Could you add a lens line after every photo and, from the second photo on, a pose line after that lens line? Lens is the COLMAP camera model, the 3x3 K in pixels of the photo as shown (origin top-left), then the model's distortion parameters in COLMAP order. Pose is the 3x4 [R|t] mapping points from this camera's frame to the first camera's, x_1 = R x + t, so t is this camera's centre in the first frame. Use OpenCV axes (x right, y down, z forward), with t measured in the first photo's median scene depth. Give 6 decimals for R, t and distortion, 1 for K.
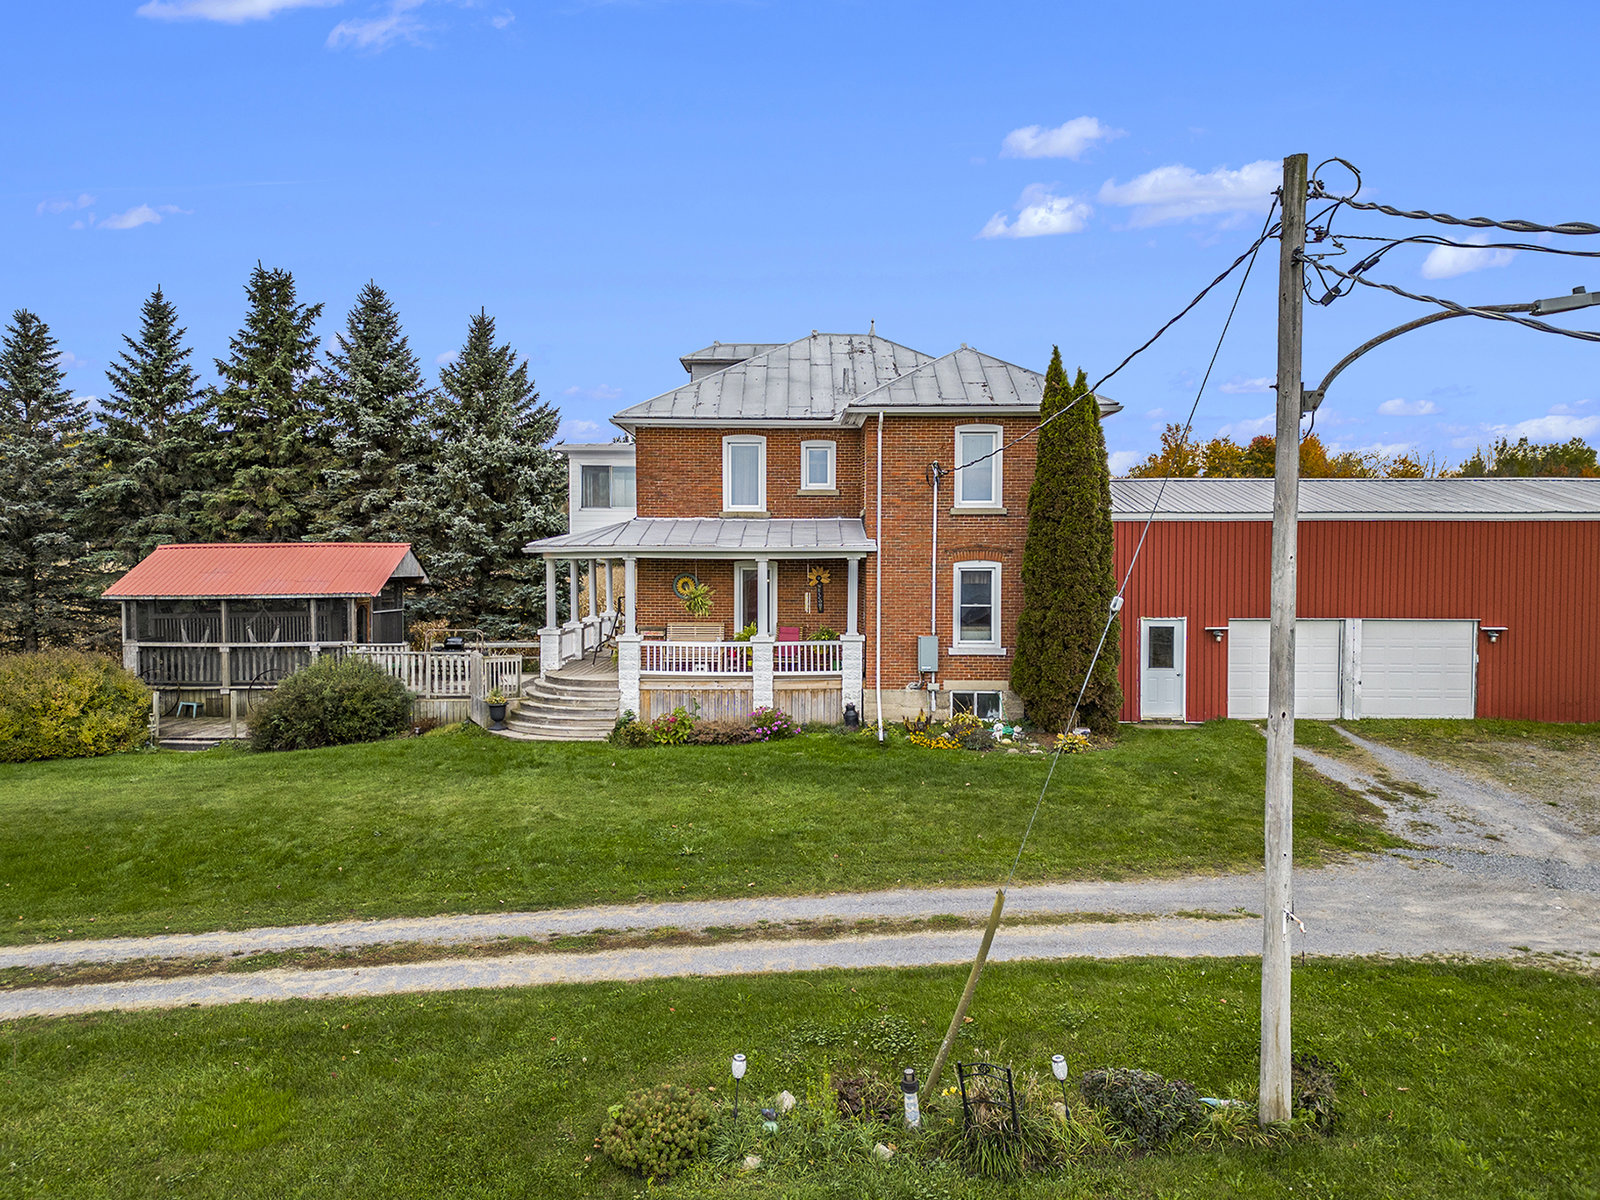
lens RADIAL K [[1165.2, 0, 791.7], [0, 1165.2, 599.1], [0, 0, 1]] dist [0.084614, -0.082160]
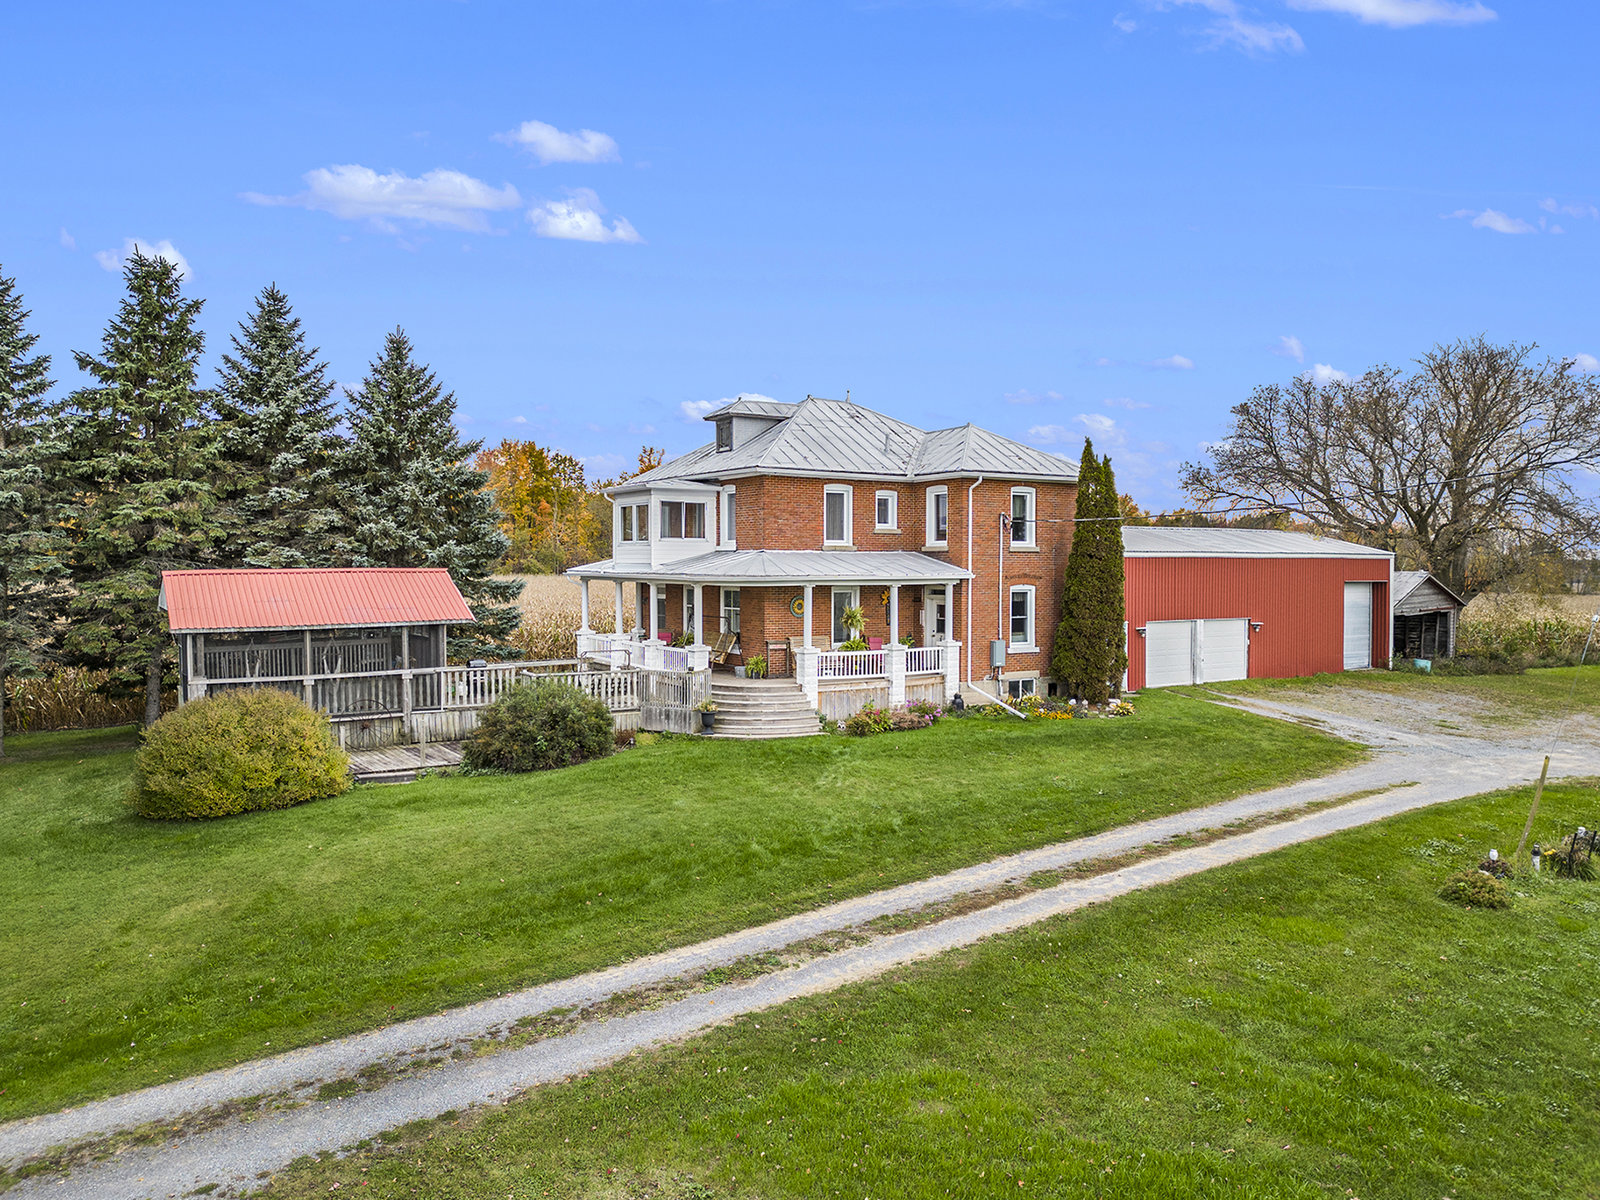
lens RADIAL K [[1165.2, 0, 791.7], [0, 1165.2, 599.1], [0, 0, 1]] dist [0.084614, -0.082160]
pose [[0.833699, -0.014865, 0.552018, -0.830067], [0.017933, 0.999839, -0.000160, -0.020562], [-0.551927, 0.010033, 0.833832, -0.004775]]
